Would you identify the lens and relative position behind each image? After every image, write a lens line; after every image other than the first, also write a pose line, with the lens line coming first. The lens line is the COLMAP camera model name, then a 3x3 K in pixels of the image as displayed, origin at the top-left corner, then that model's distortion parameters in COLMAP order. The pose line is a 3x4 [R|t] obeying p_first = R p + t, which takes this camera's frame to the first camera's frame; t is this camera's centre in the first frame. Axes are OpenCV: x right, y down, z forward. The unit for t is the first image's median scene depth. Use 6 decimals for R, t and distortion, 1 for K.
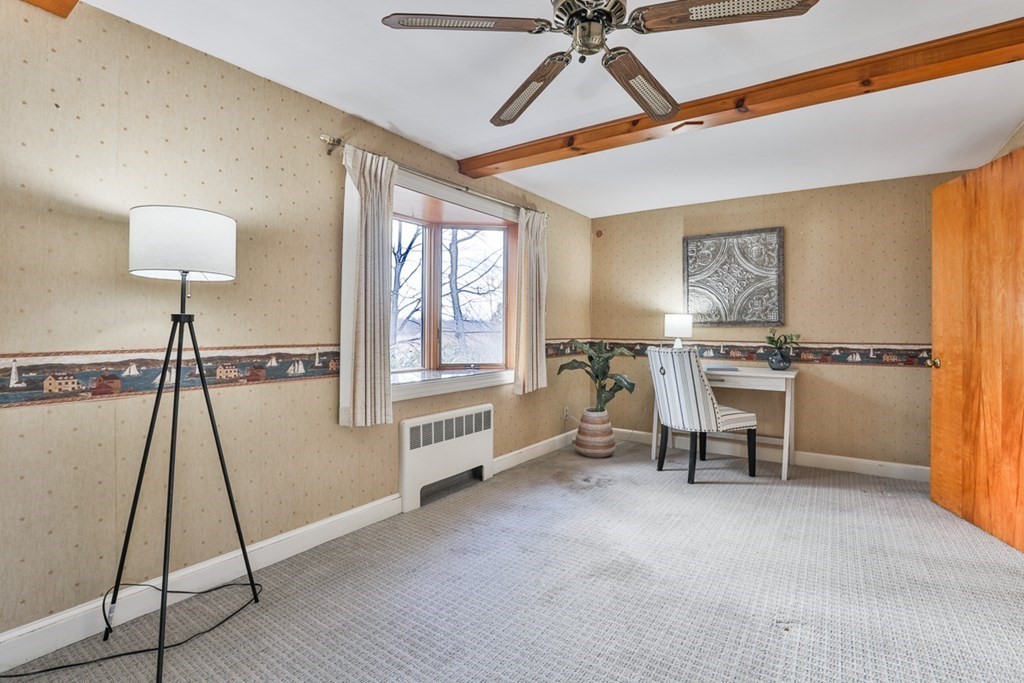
lens RADIAL K [[482.8, 0, 509.5], [0, 482.8, 316.0], [0, 0, 1]] dist [-0.040289, 0.011232]
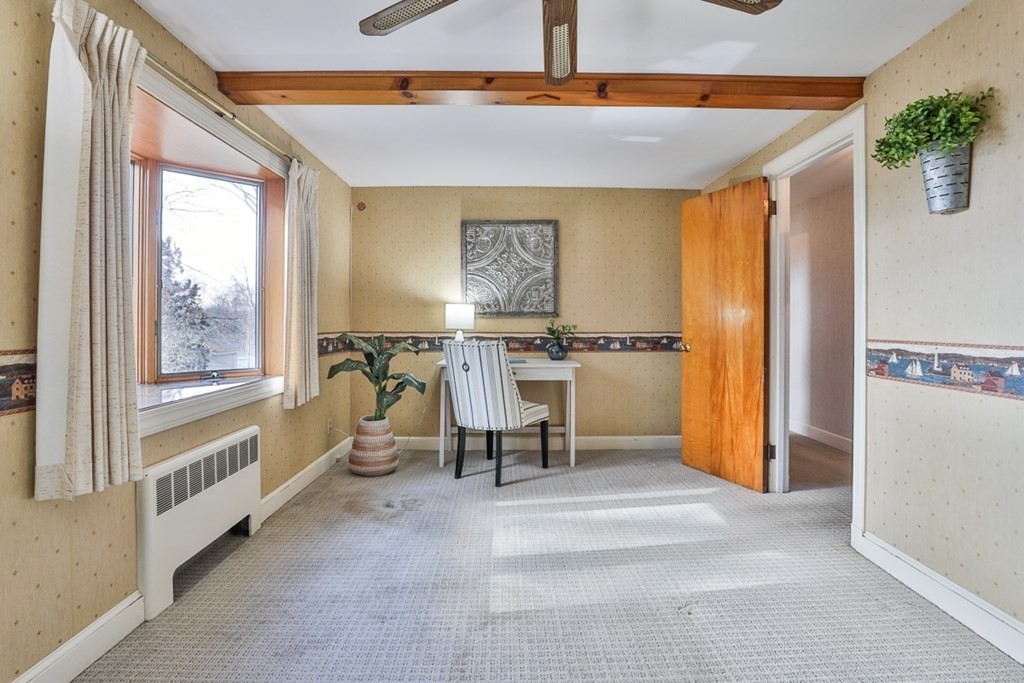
lens RADIAL K [[523.7, 0, 517.9], [0, 523.7, 309.7], [0, 0, 1]] dist [-0.047723, 0.015758]
pose [[0.805669, 0.007982, 0.592312, -0.189263], [-0.011823, 0.999927, 0.002606, 0.004180], [-0.592247, -0.009103, 0.805705, 0.163997]]
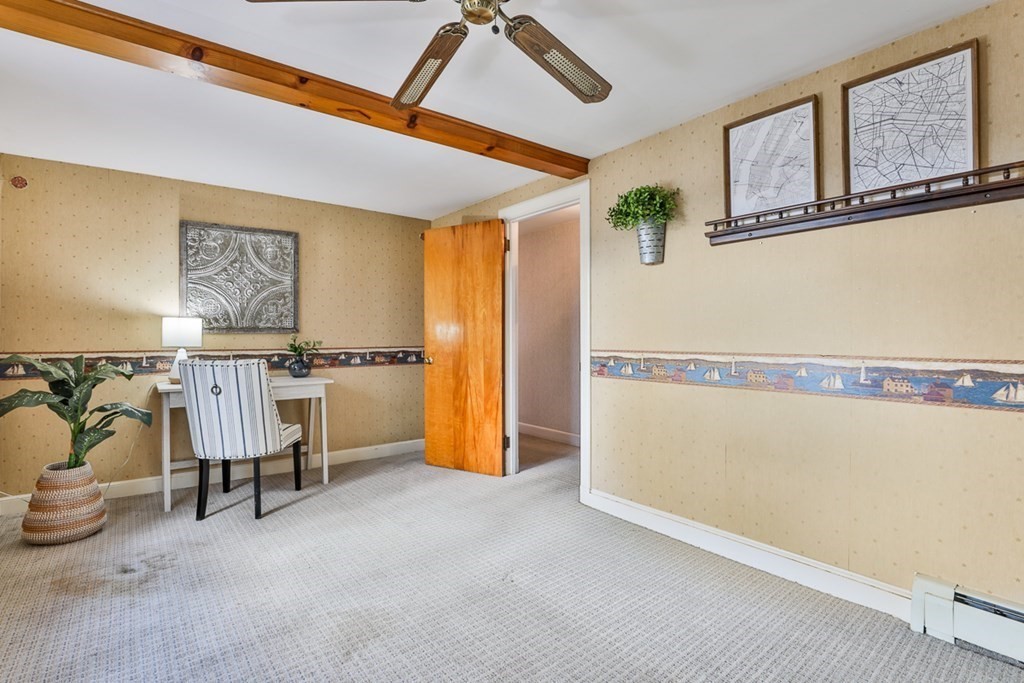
lens RADIAL K [[489.8, 0, 513.5], [0, 489.8, 324.7], [0, 0, 1]] dist [-0.044294, 0.012177]
pose [[0.280117, 0.016112, 0.959831, -0.315122], [-0.020913, 0.999724, -0.010679, 0.006520], [-0.959738, -0.017082, 0.280377, 0.328269]]
